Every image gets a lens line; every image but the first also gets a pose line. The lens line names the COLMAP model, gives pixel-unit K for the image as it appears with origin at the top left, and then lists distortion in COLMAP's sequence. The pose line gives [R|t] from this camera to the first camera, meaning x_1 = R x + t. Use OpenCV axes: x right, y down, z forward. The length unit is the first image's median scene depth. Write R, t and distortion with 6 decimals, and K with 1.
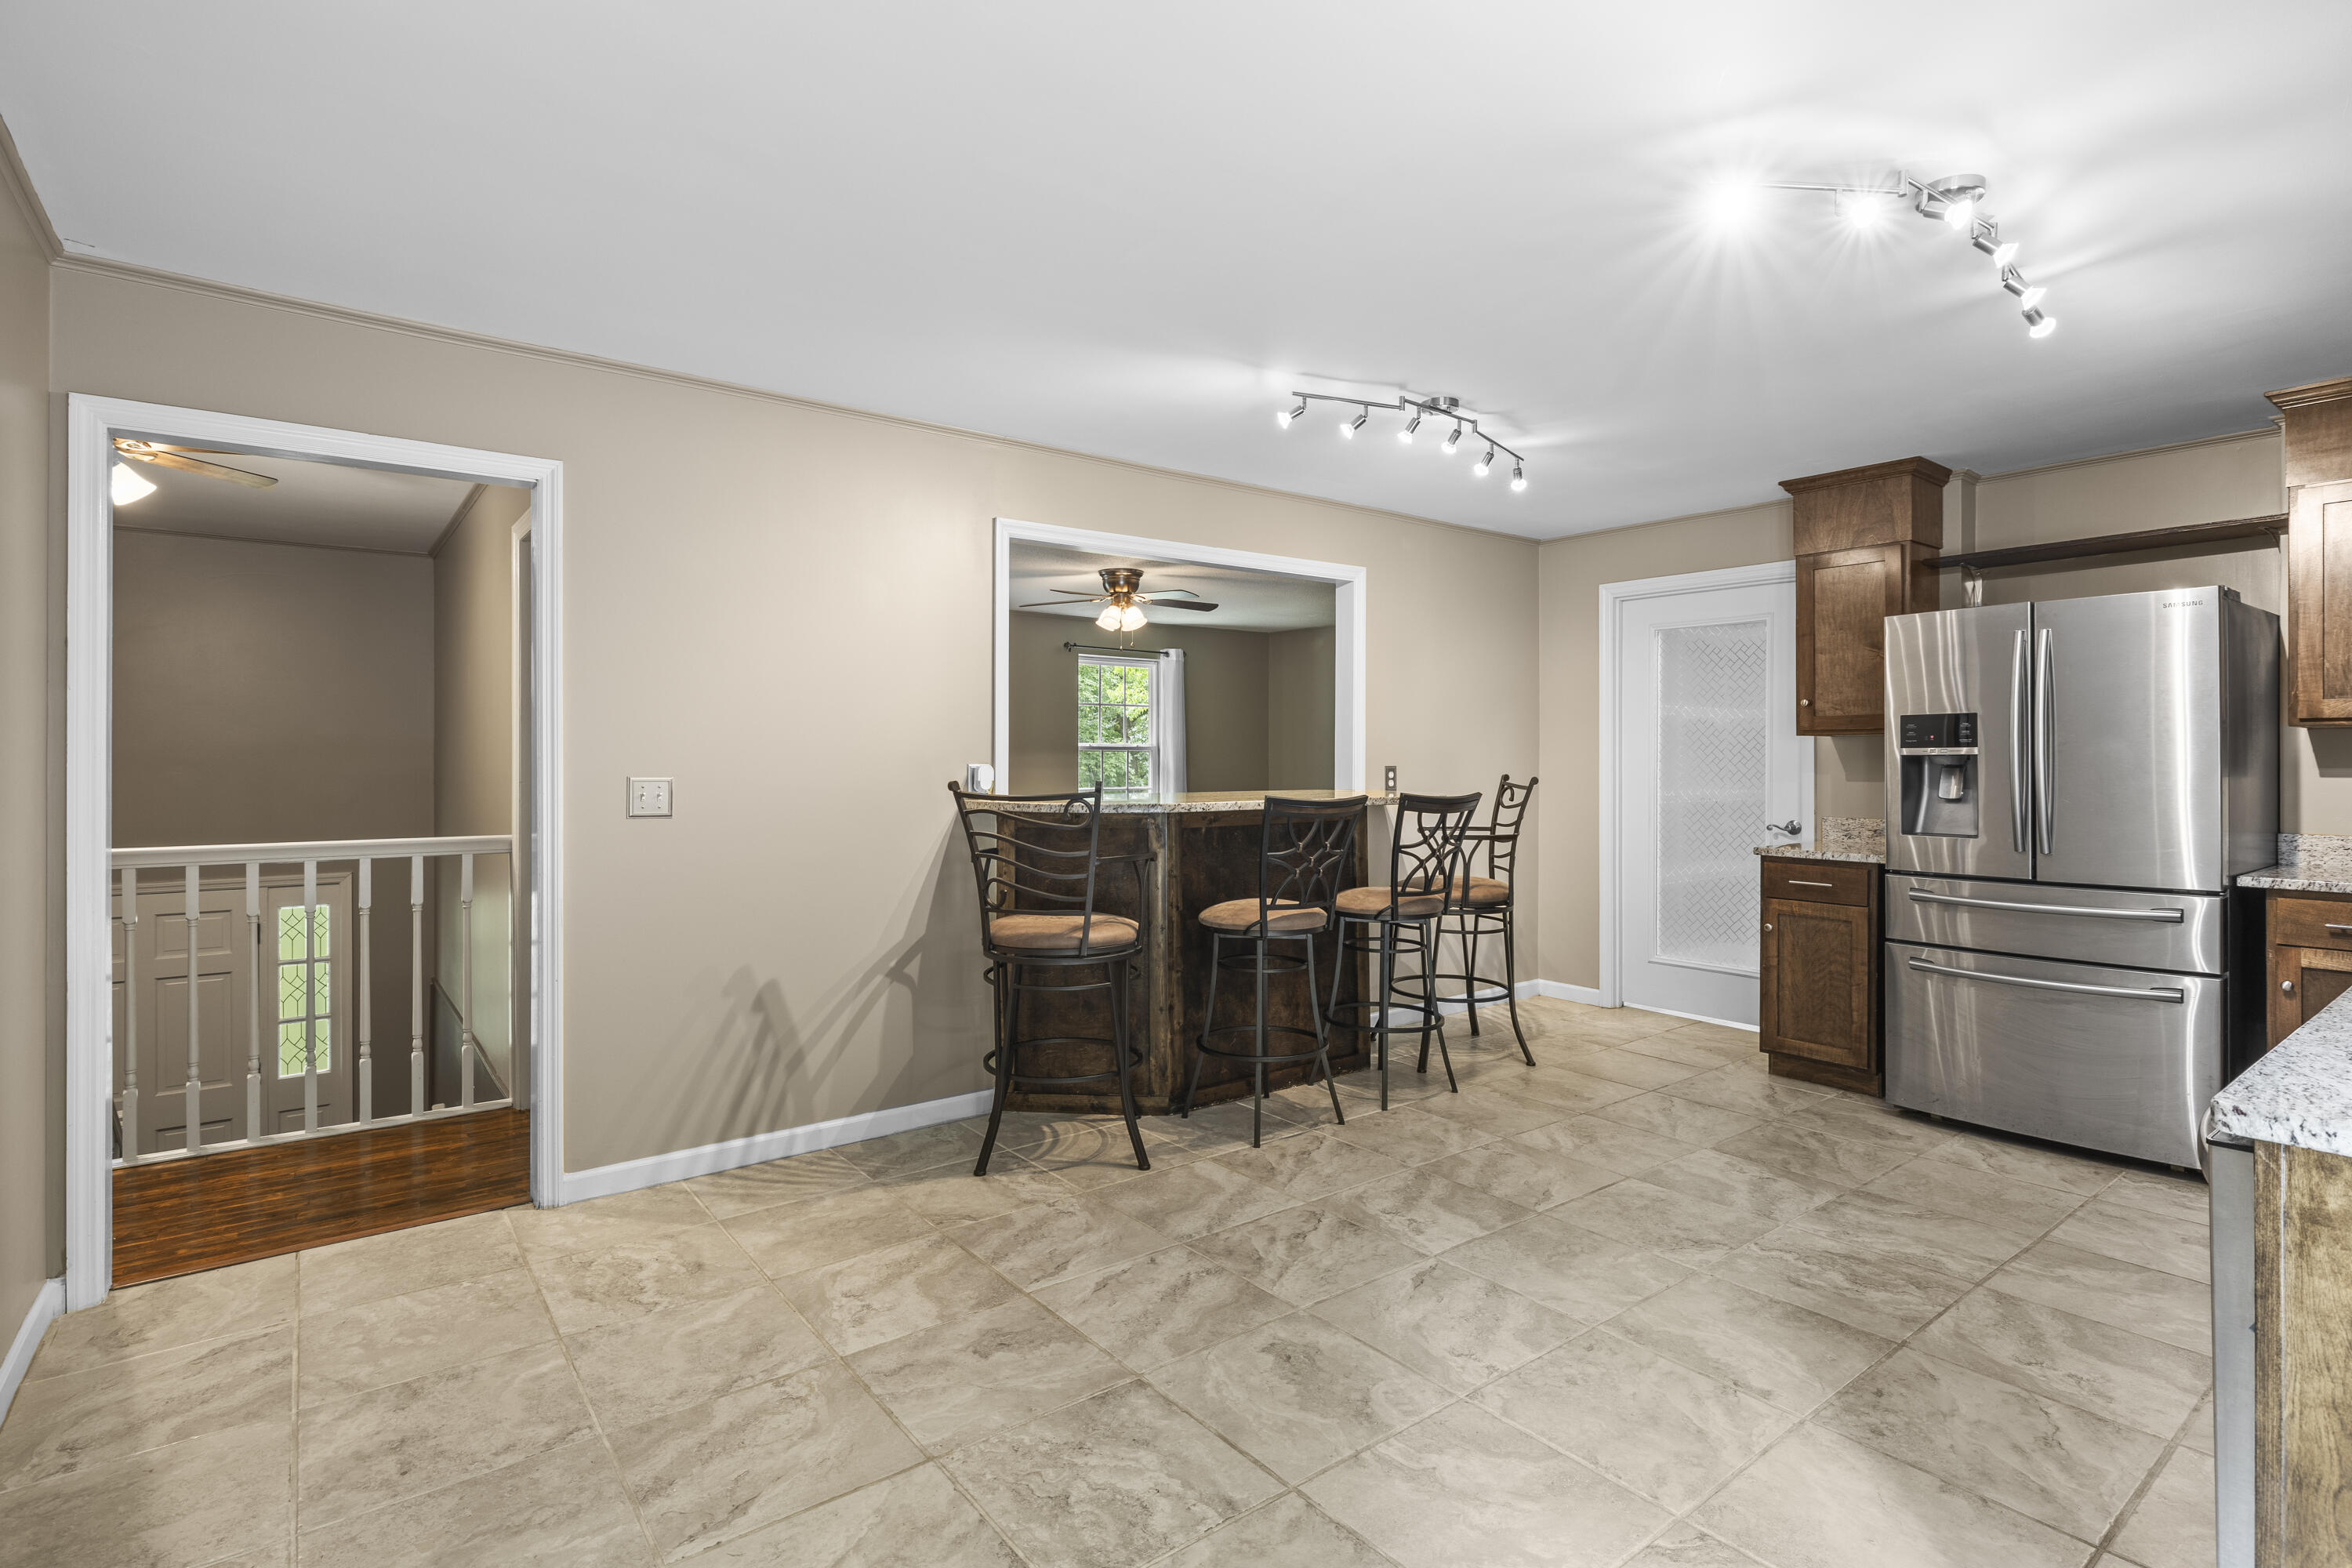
lens RADIAL K [[1146.2, 0, 1193.1], [0, 1146.2, 755.1], [0, 0, 1]] dist [-0.003455, 0.000731]
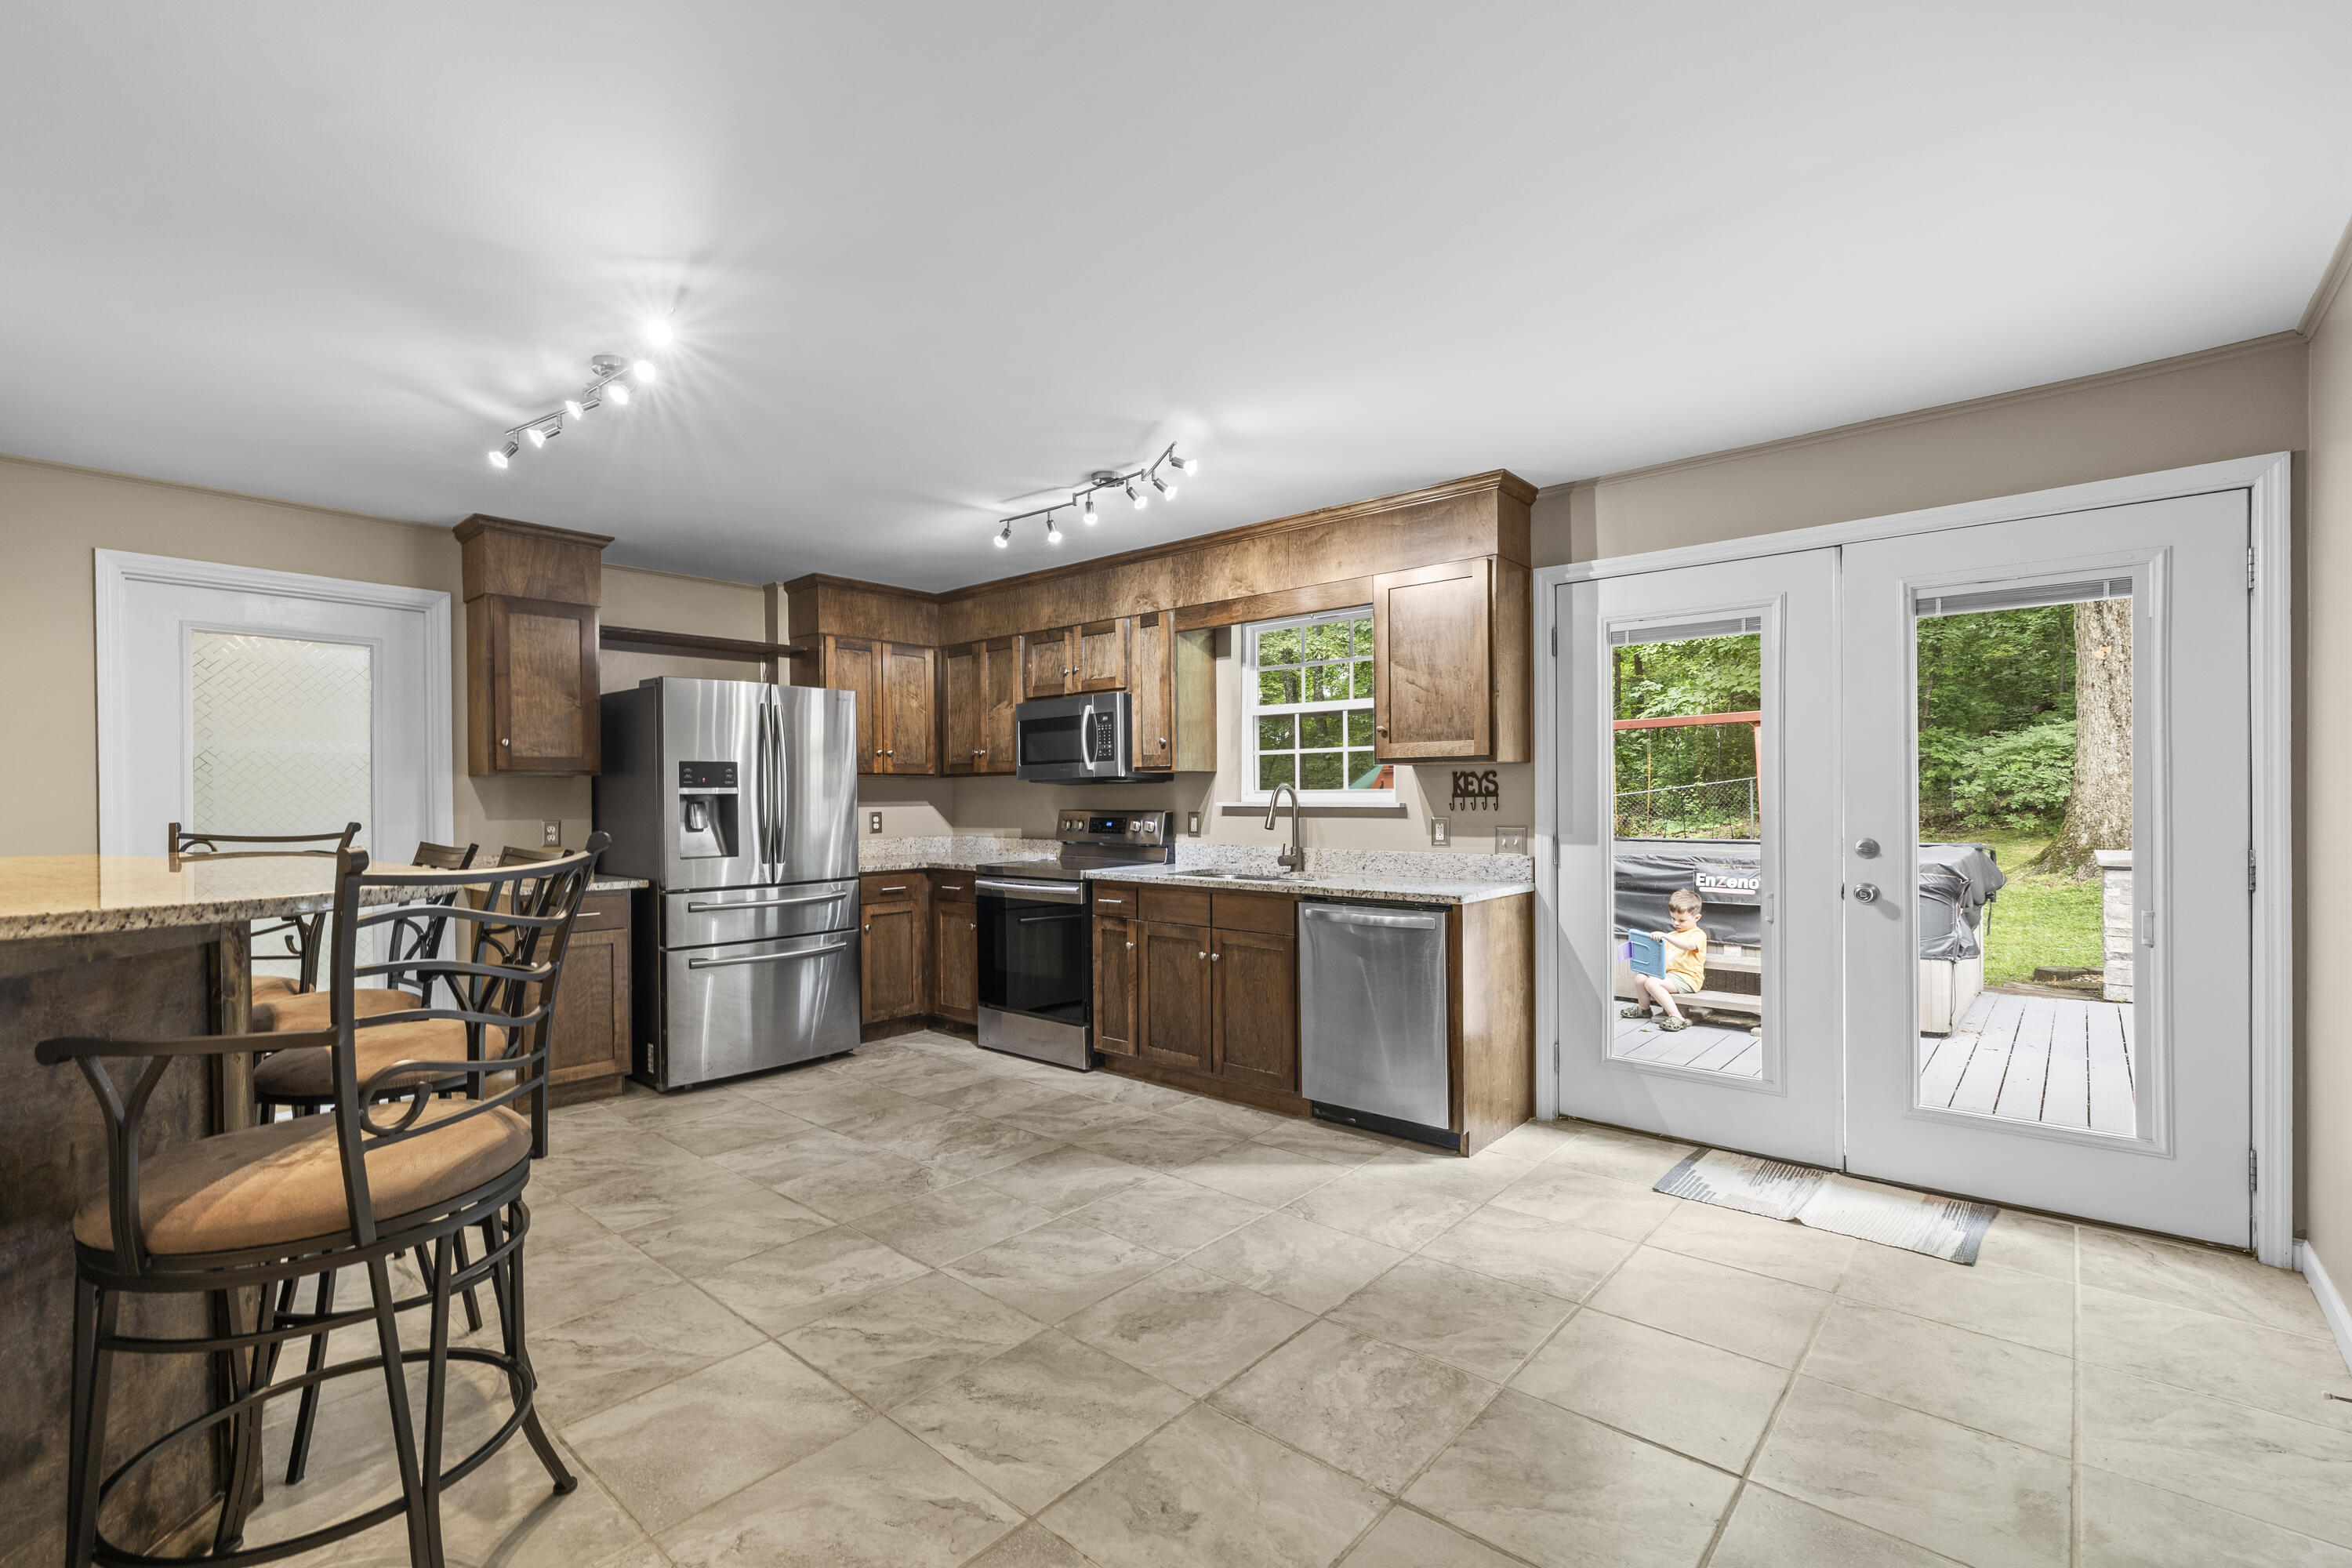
lens RADIAL K [[1033.5, 0, 1172.9], [0, 1033.5, 792.1], [0, 0, 1]] dist [0.005003, 0.000540]
pose [[-0.183941, 0.005380, 0.982923, -0.553795], [0.003228, 0.999983, -0.004869, 0.005452], [-0.982932, 0.002277, -0.183955, 0.697838]]
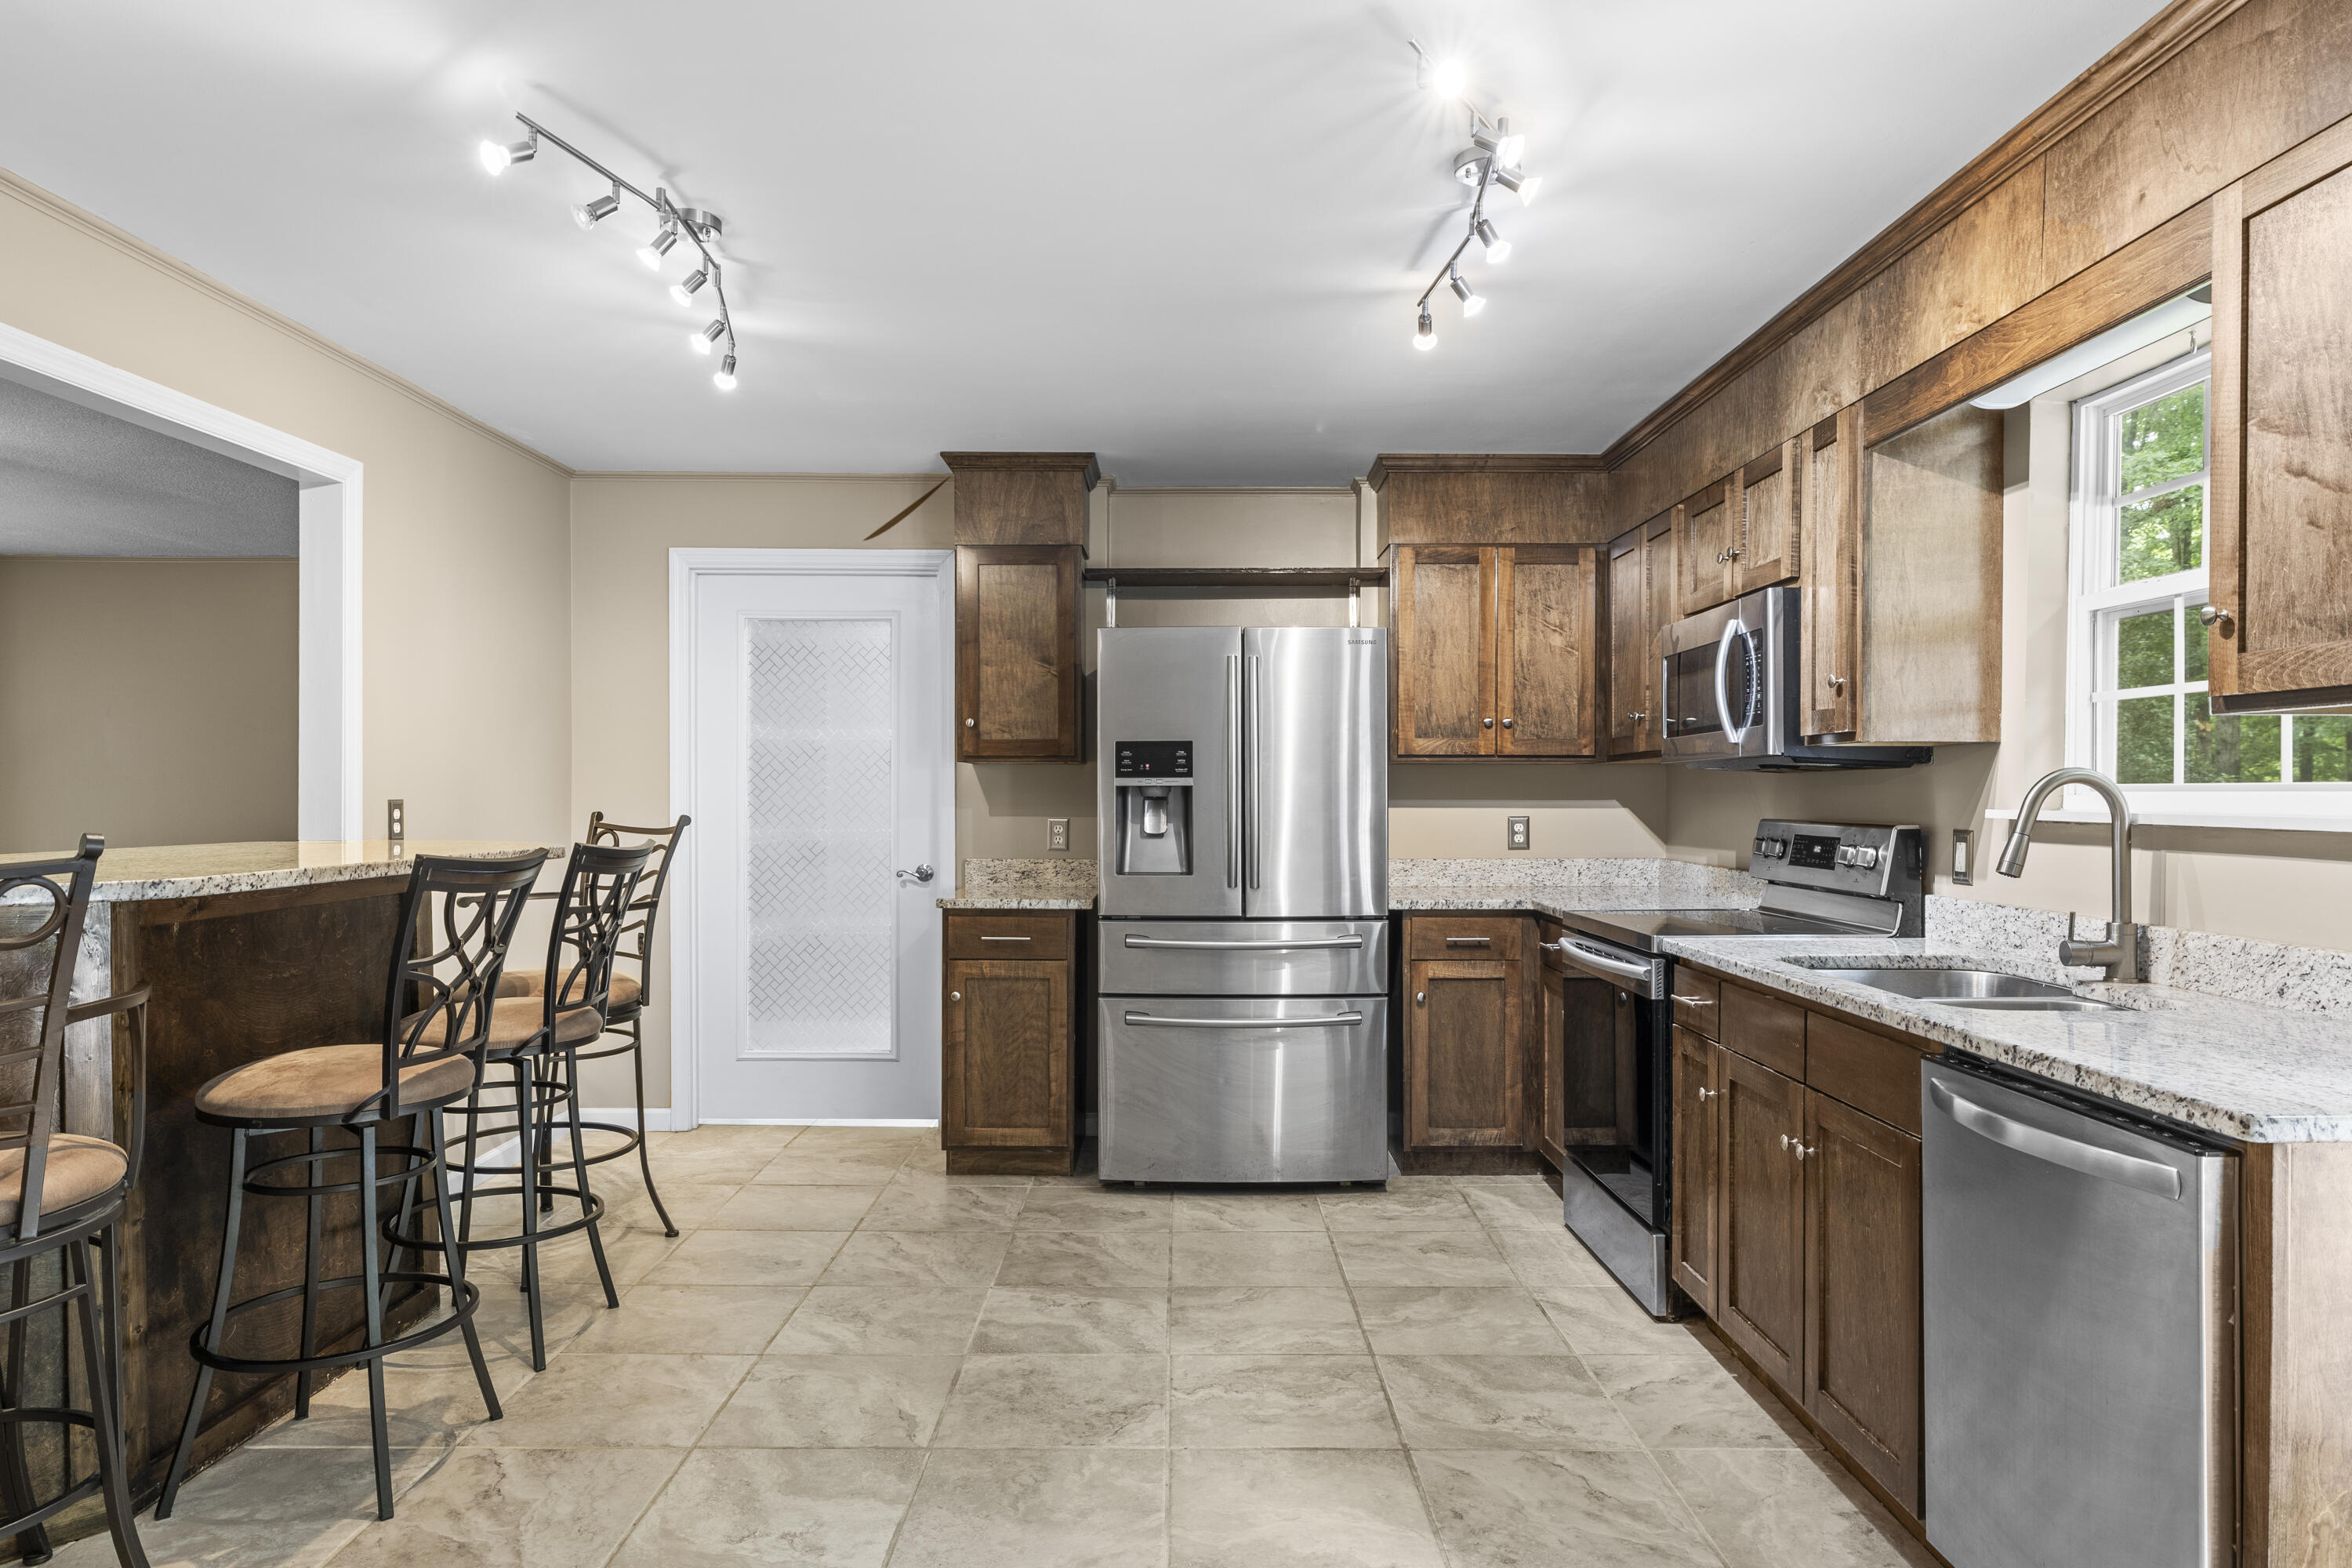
lens RADIAL K [[1413.7, 0, 1177.4], [0, 1413.7, 801.9], [0, 0, 1]] dist [0.008021, -0.002037]
pose [[0.616683, -0.003123, 0.787205, -0.218385], [-0.005594, 0.999949, 0.008349, 0.003226], [-0.787192, -0.009553, 0.616634, 0.288848]]
